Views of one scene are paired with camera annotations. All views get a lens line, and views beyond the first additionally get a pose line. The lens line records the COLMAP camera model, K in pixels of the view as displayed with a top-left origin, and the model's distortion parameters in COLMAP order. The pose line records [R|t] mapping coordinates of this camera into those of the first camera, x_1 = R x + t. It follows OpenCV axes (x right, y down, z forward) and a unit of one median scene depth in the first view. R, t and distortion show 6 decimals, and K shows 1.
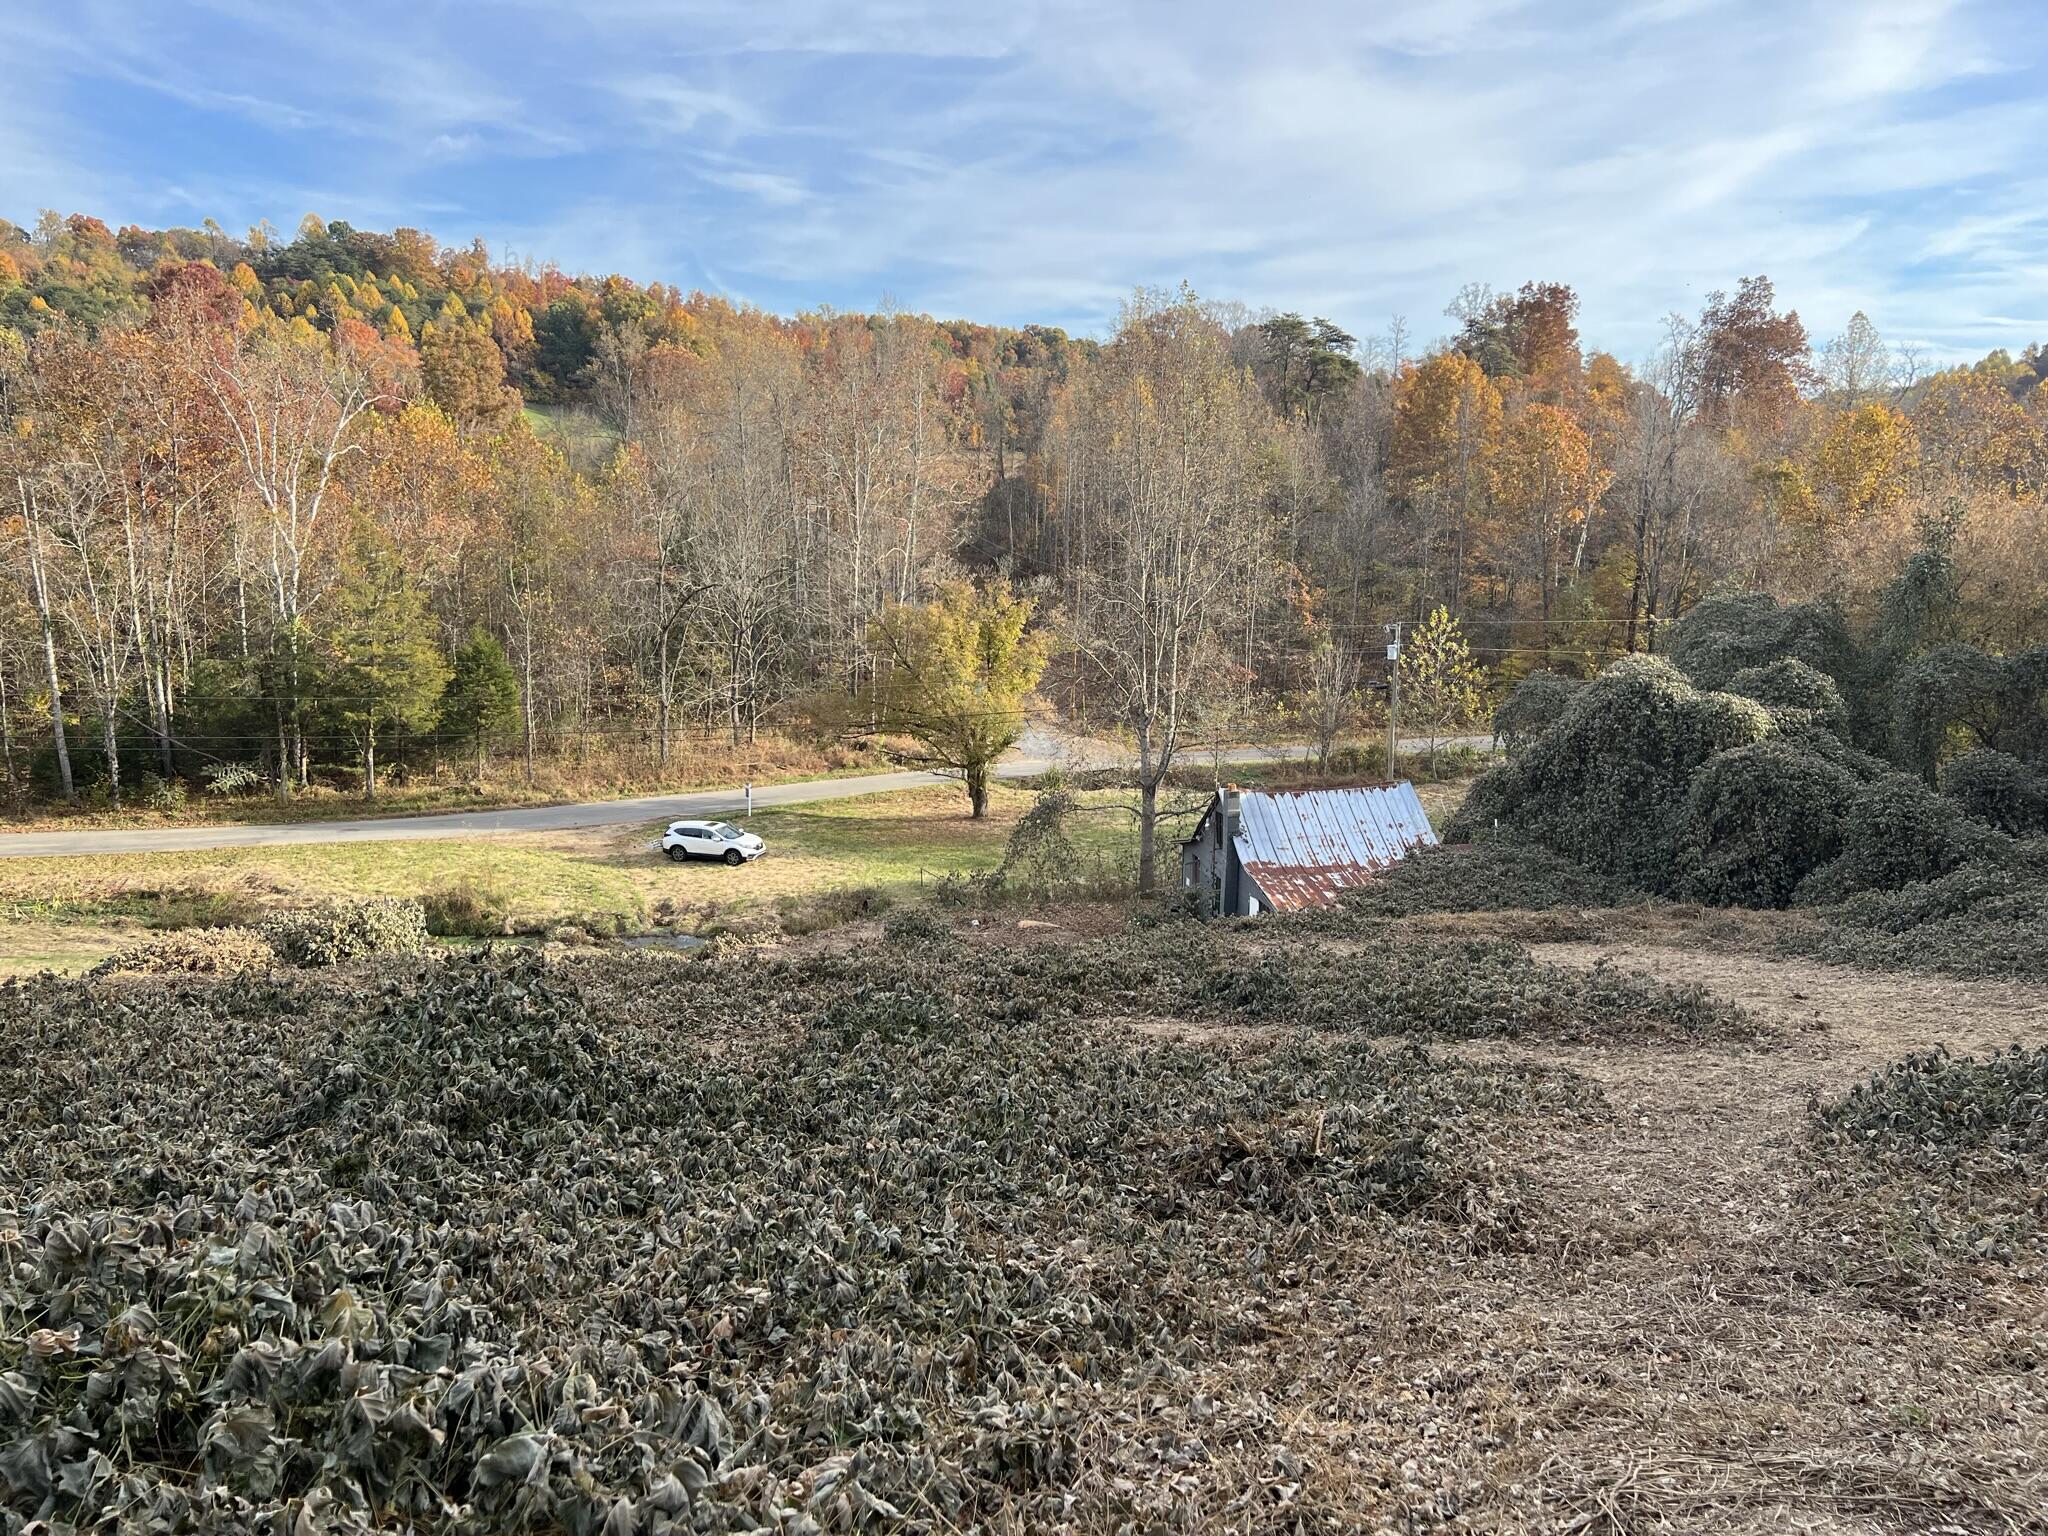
lens RADIAL K [[1588.9, 0, 1007.9], [0, 1588.9, 763.4], [0, 0, 1]] dist [0.073773, -0.106955]
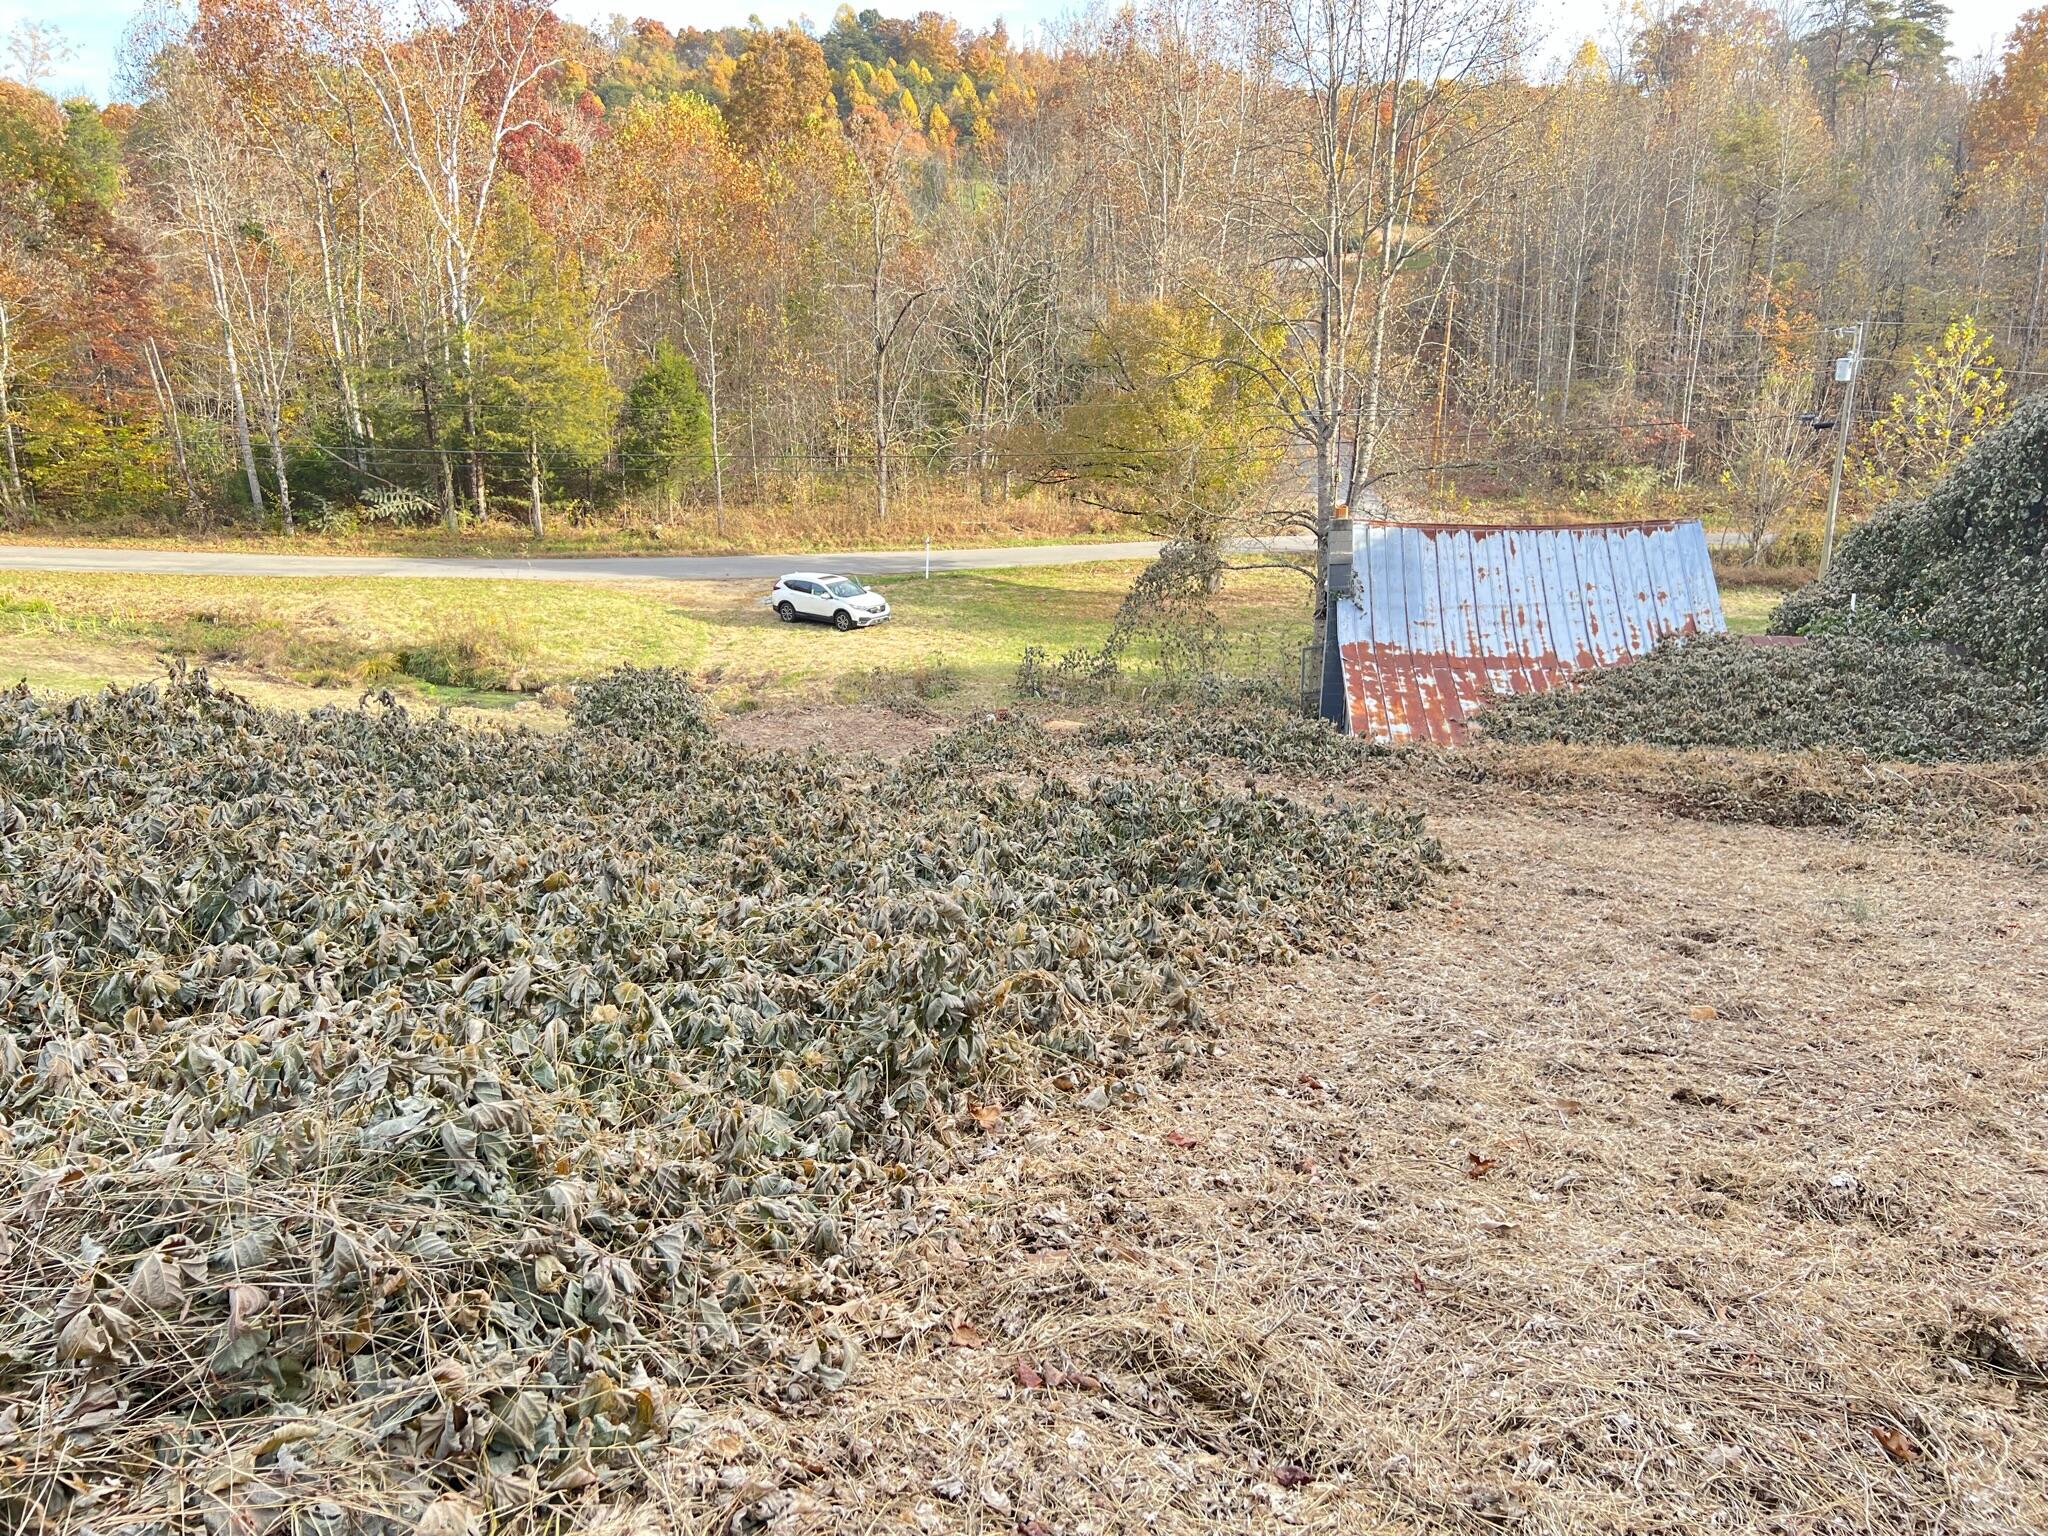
lens RADIAL K [[1569.9, 0, 964.0], [0, 1569.9, 794.7], [0, 0, 1]] dist [0.069984, -0.104421]
pose [[0.939530, 0.094888, -0.329059, 0.126667], [-0.048633, 0.988079, 0.146066, 0.023639], [0.338996, -0.121231, 0.932944, 0.241716]]
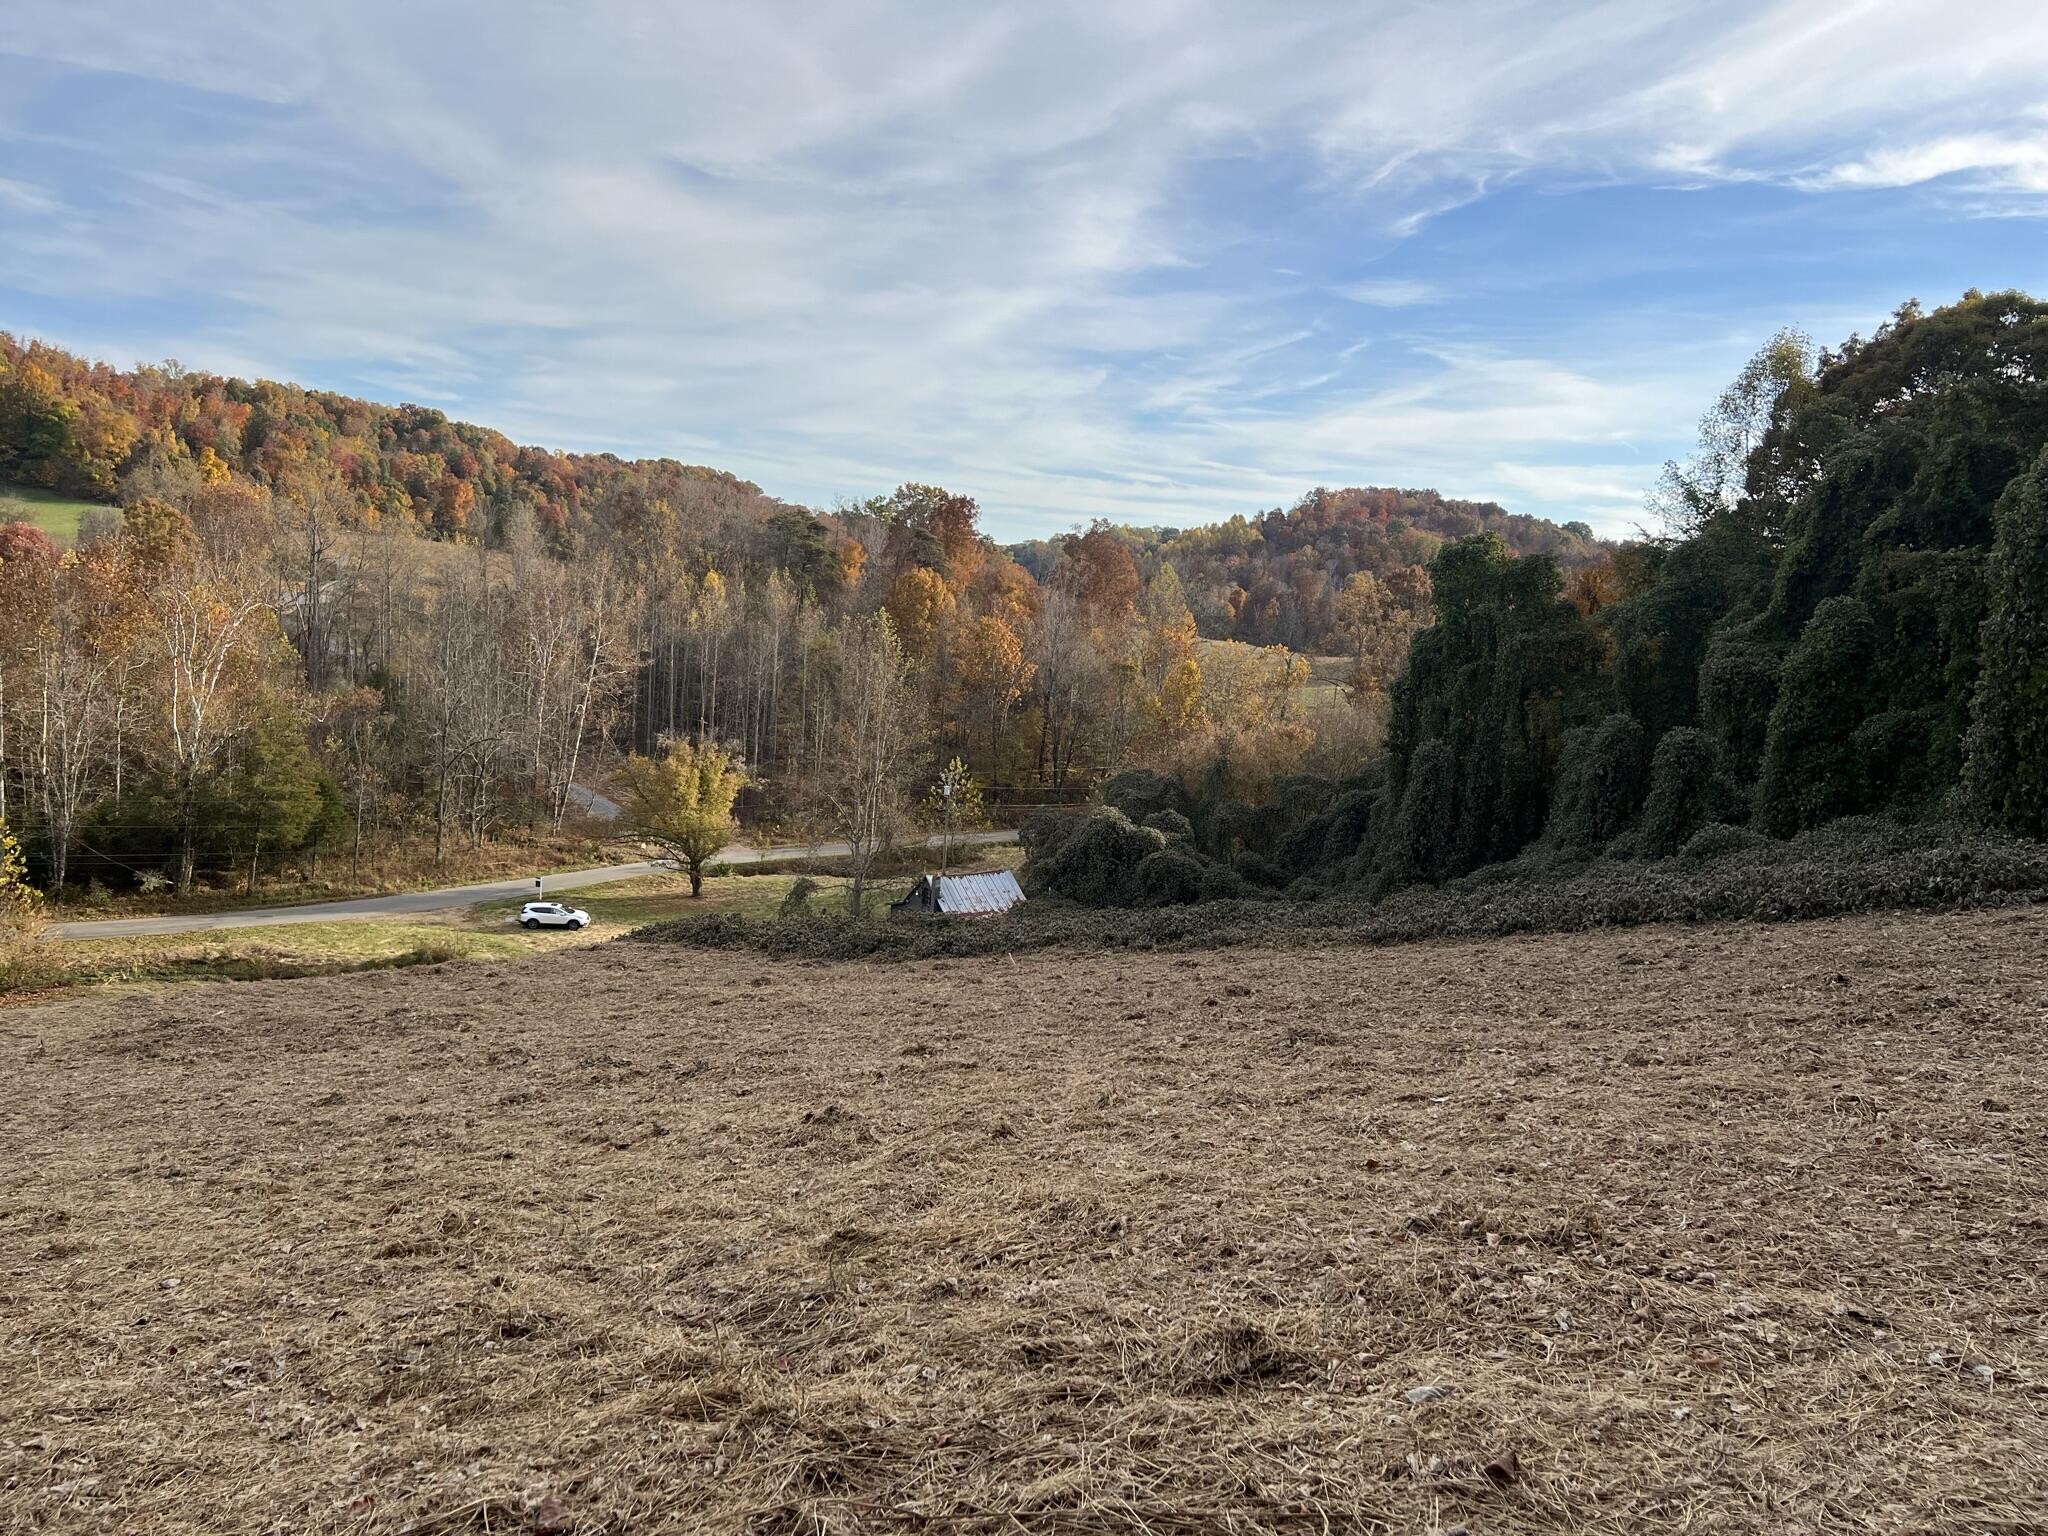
lens RADIAL K [[1571.0, 0, 1025.3], [0, 1571.0, 756.5], [0, 0, 1]] dist [0.062766, -0.076081]
pose [[0.904231, 0.012442, 0.426863, -0.373689], [0.010062, 0.998677, -0.050425, -0.020475], [-0.426926, 0.049891, 0.902909, -0.519149]]
